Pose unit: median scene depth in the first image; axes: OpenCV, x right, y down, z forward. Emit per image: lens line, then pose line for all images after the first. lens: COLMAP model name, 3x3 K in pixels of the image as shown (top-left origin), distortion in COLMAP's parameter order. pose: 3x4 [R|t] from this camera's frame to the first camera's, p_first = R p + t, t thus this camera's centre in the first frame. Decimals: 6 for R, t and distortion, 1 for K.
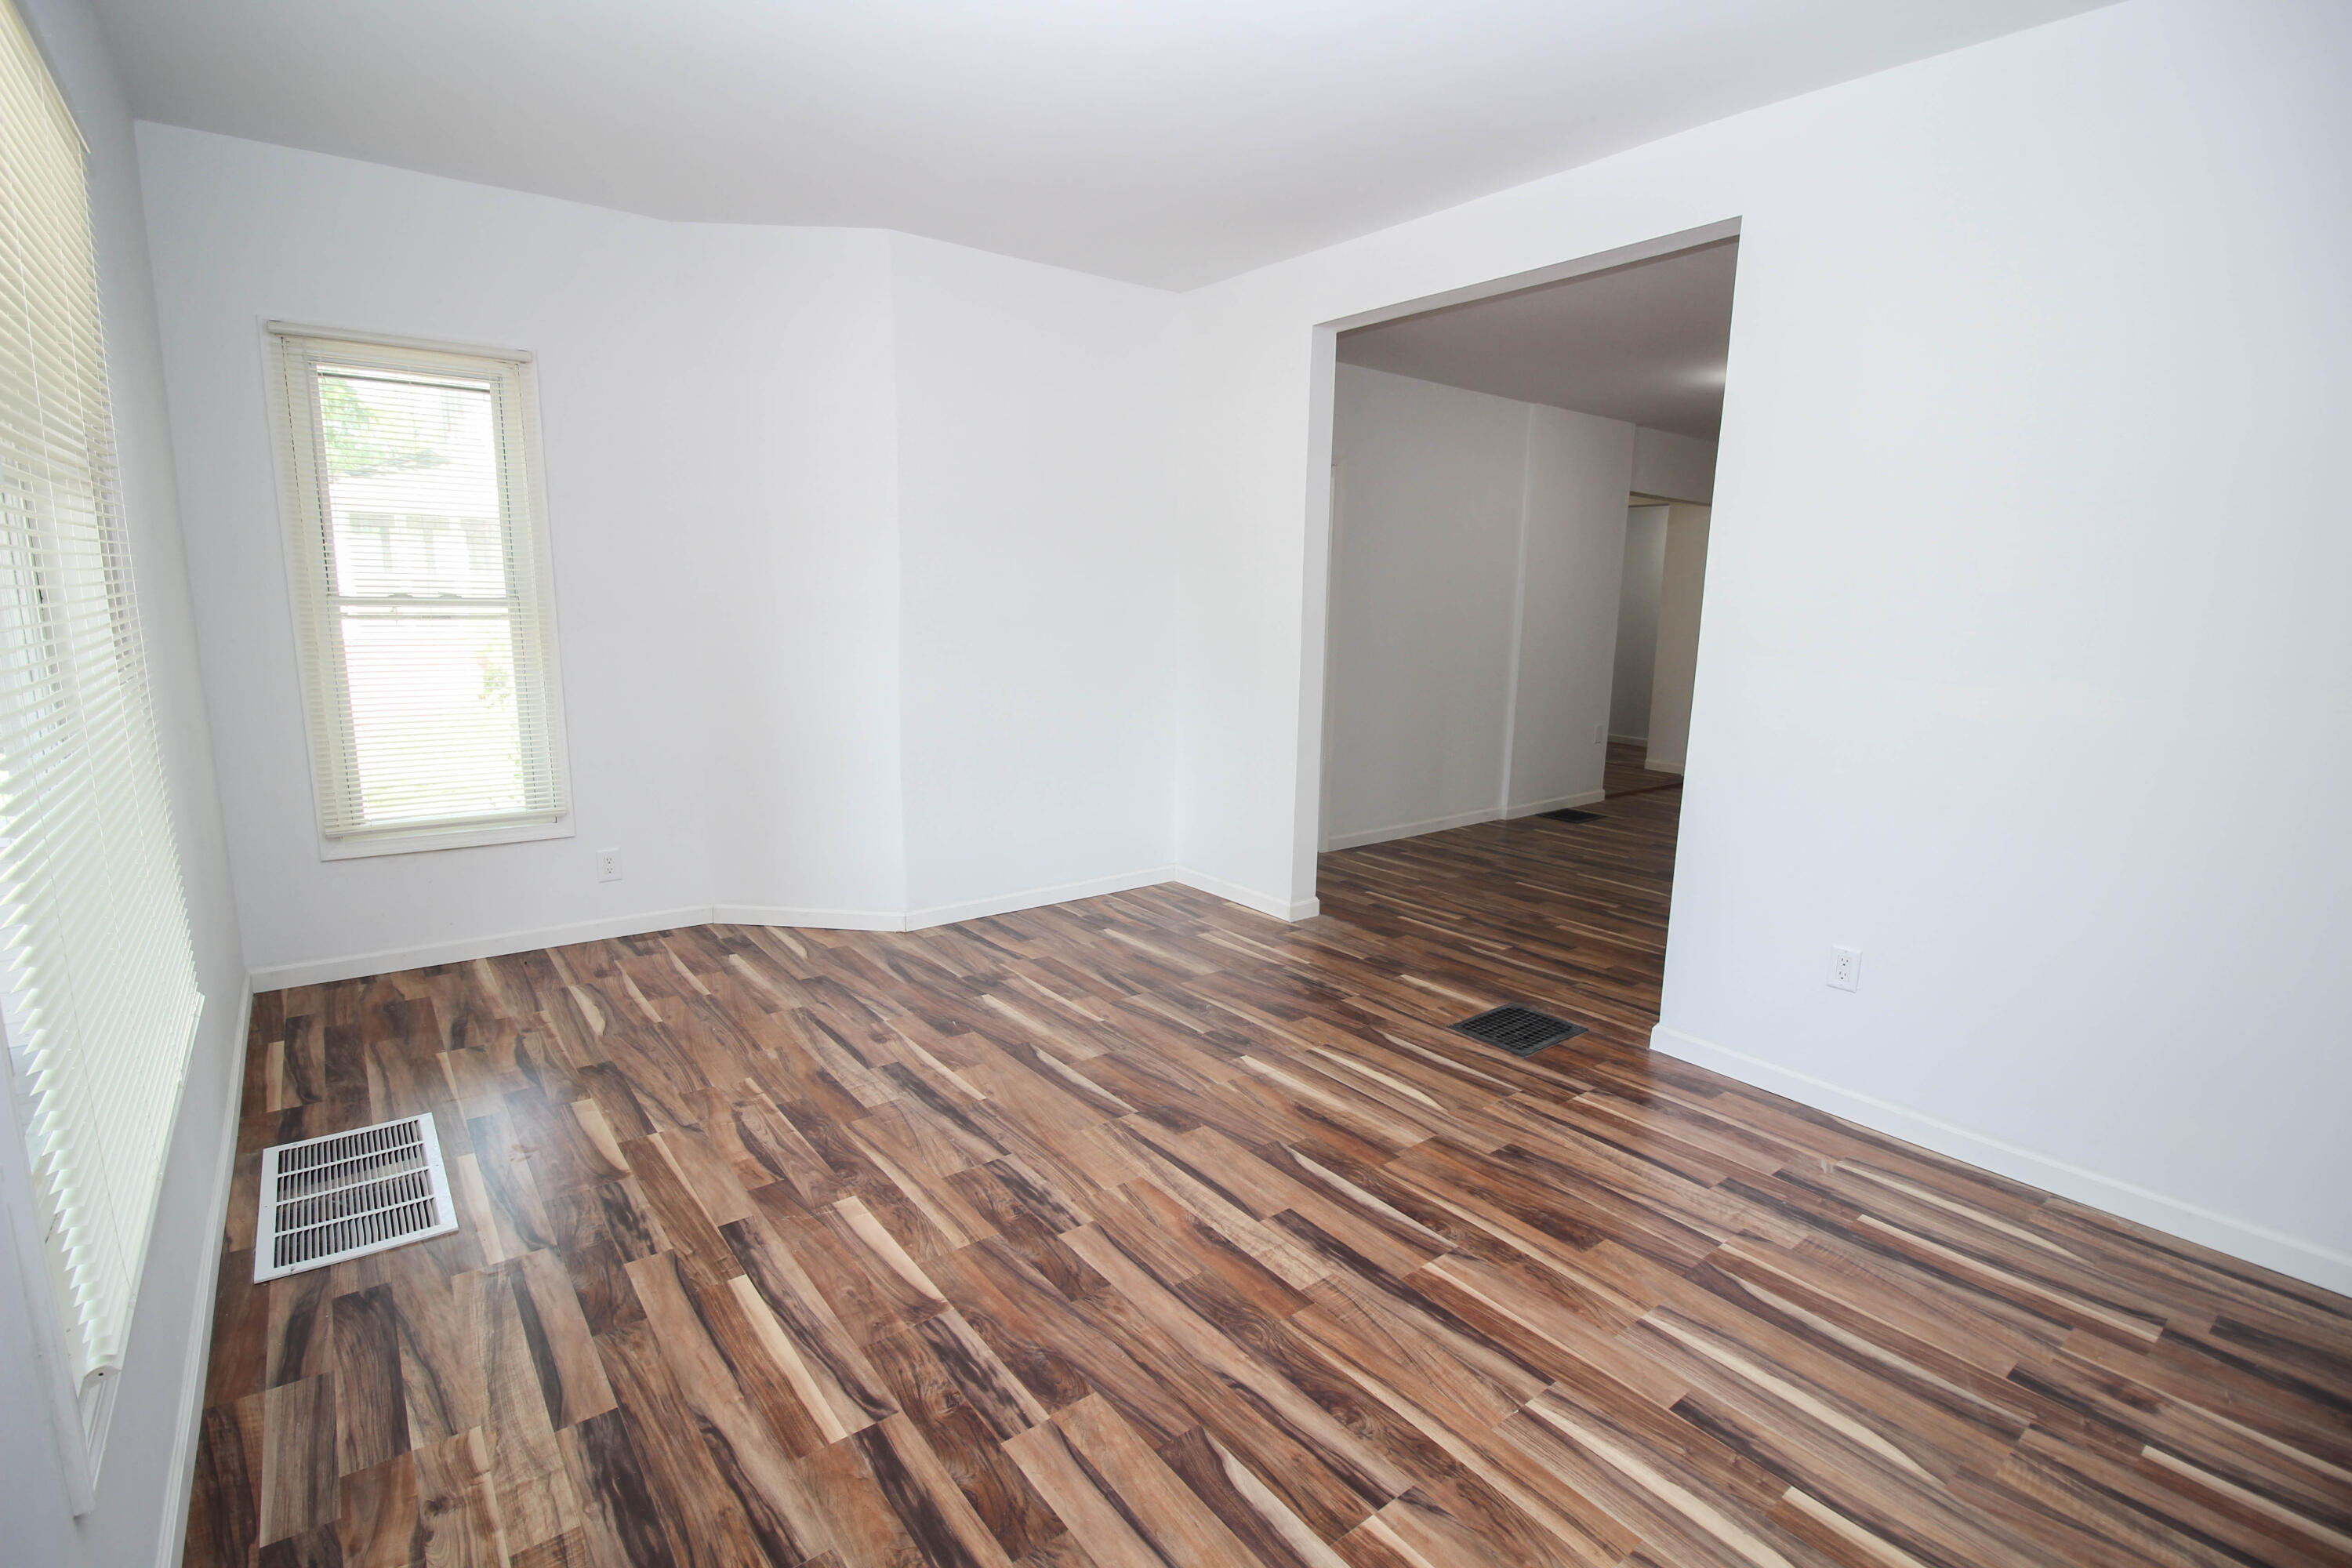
lens RADIAL K [[1092.6, 0, 1182.8], [0, 1092.6, 782.4], [0, 0, 1]] dist [-0.012369, -0.003325]
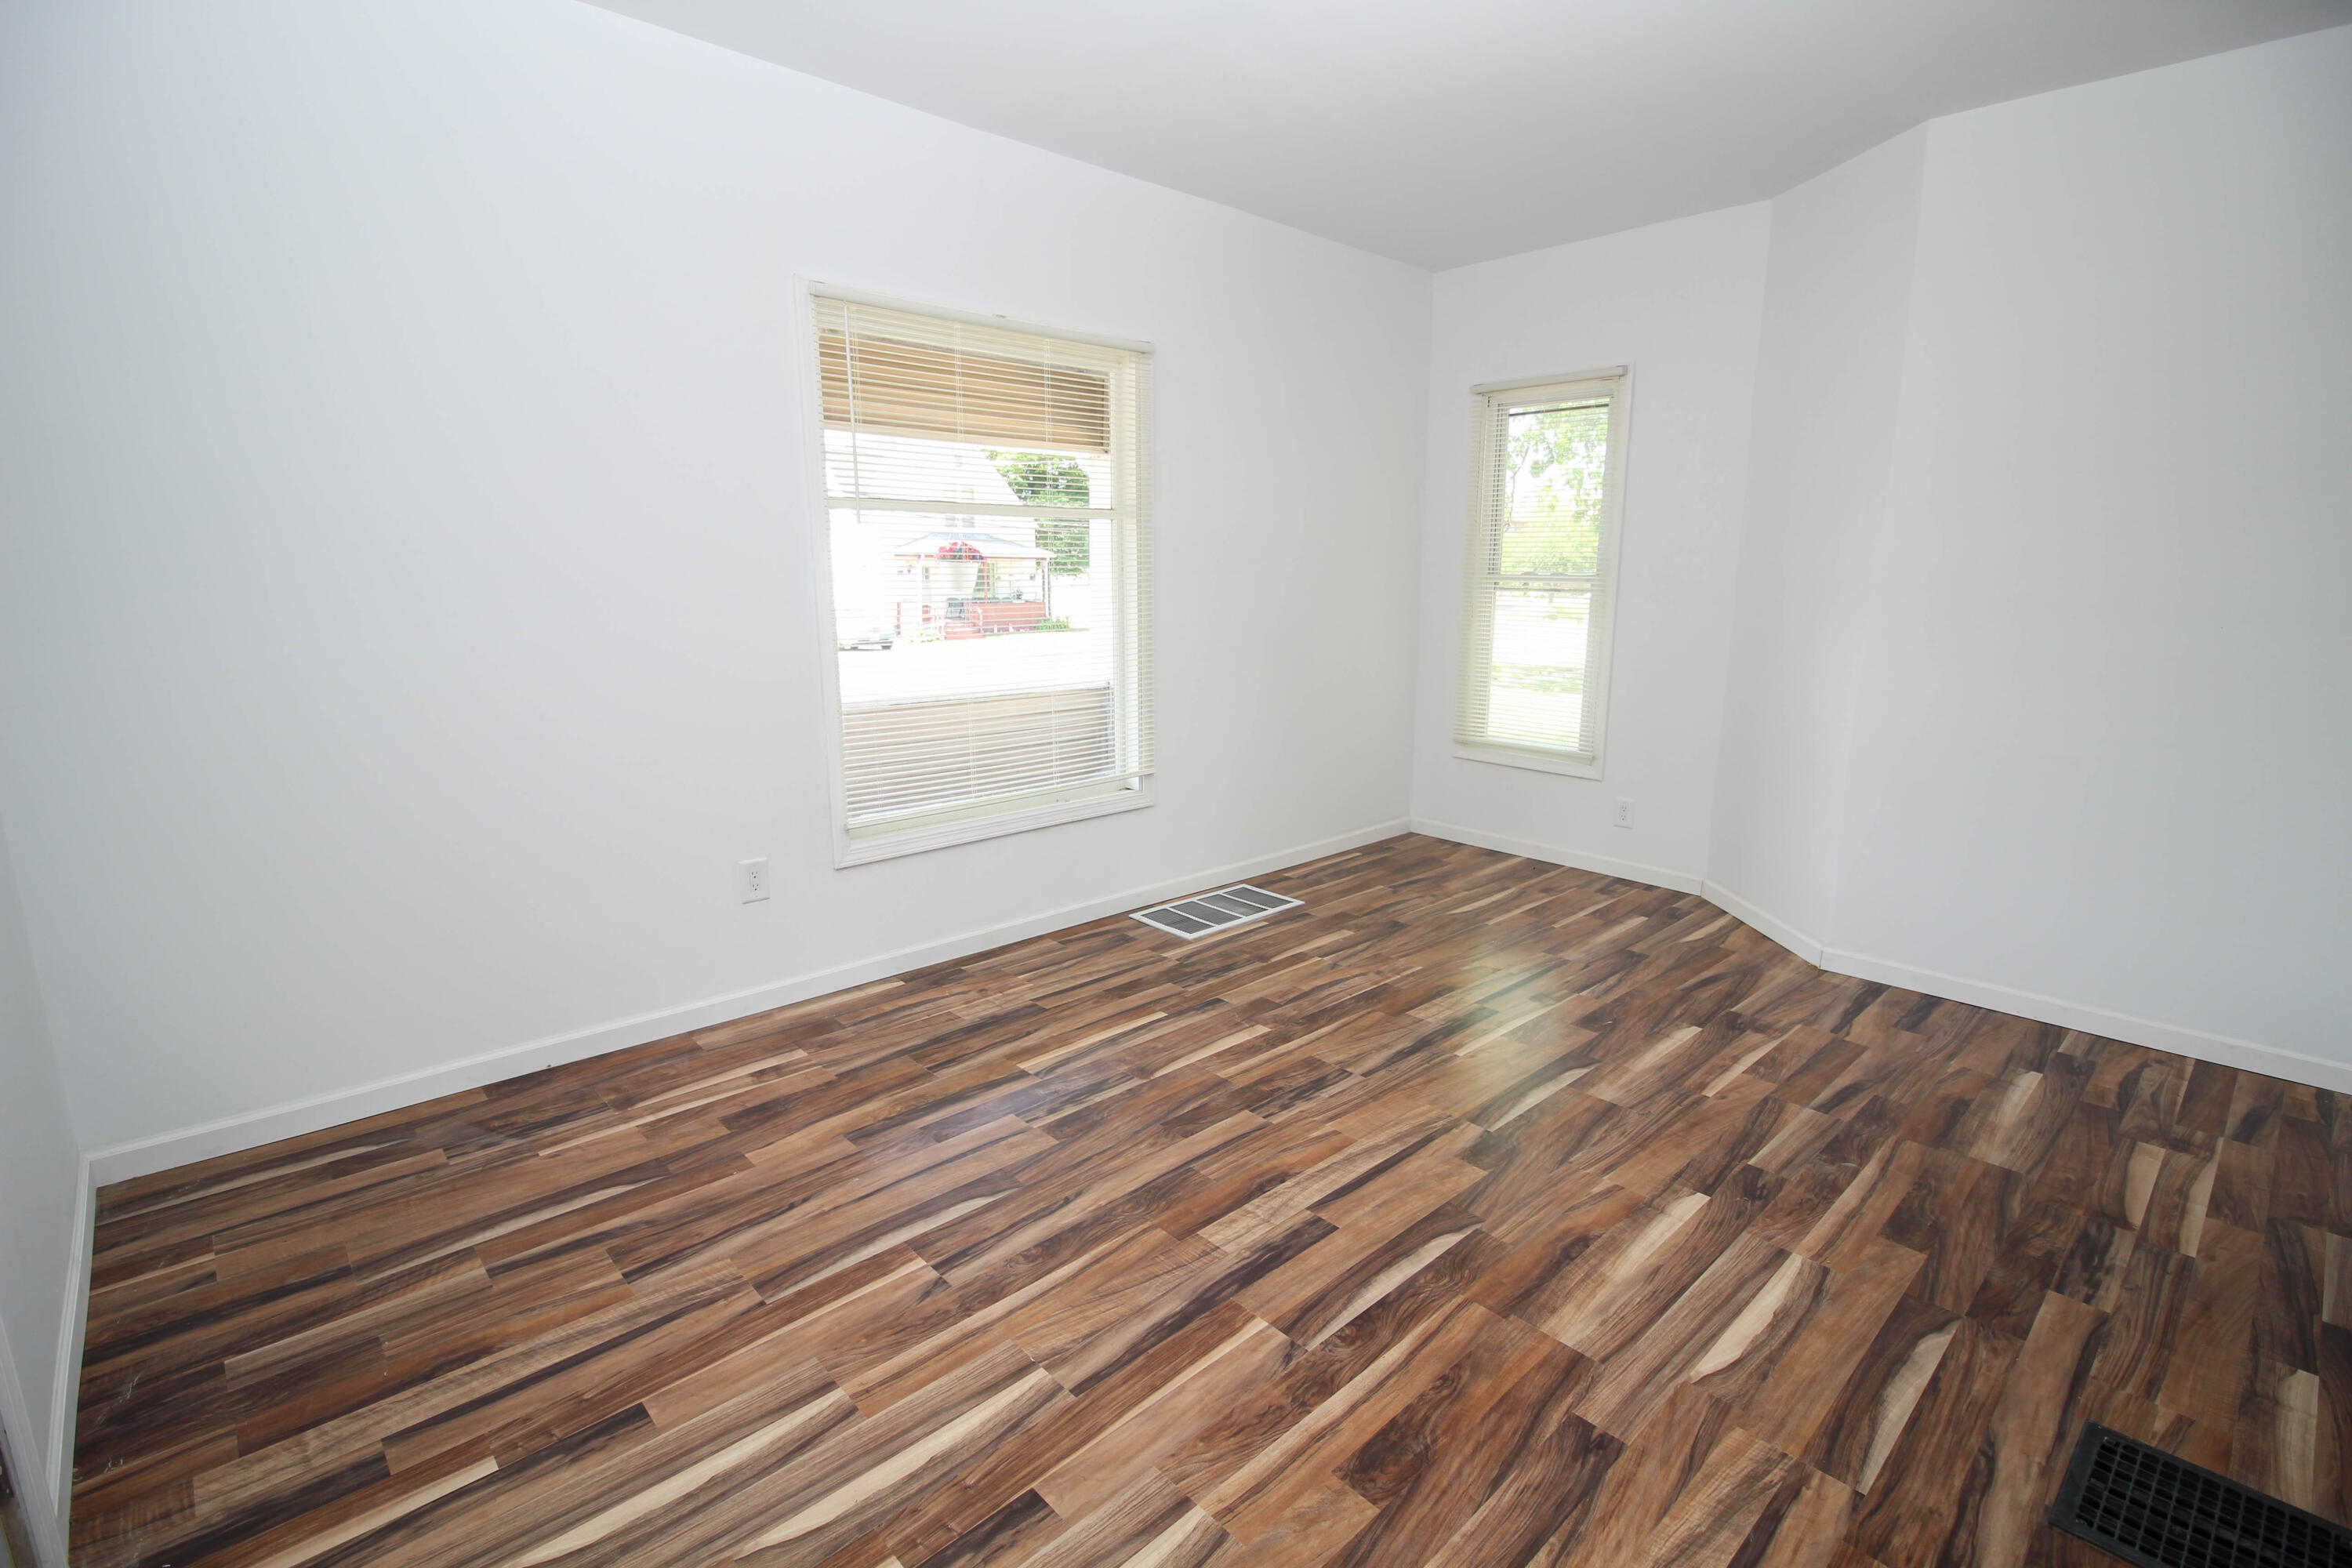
lens RADIAL K [[1092.6, 0, 1181.9], [0, 1092.6, 792.1], [0, 0, 1]] dist [-0.012369, -0.003325]
pose [[0.083846, 0.184596, -0.979231, 0.867603], [-0.174083, 0.970293, 0.168005, -0.089592], [0.981155, 0.156381, 0.113490, 0.673806]]
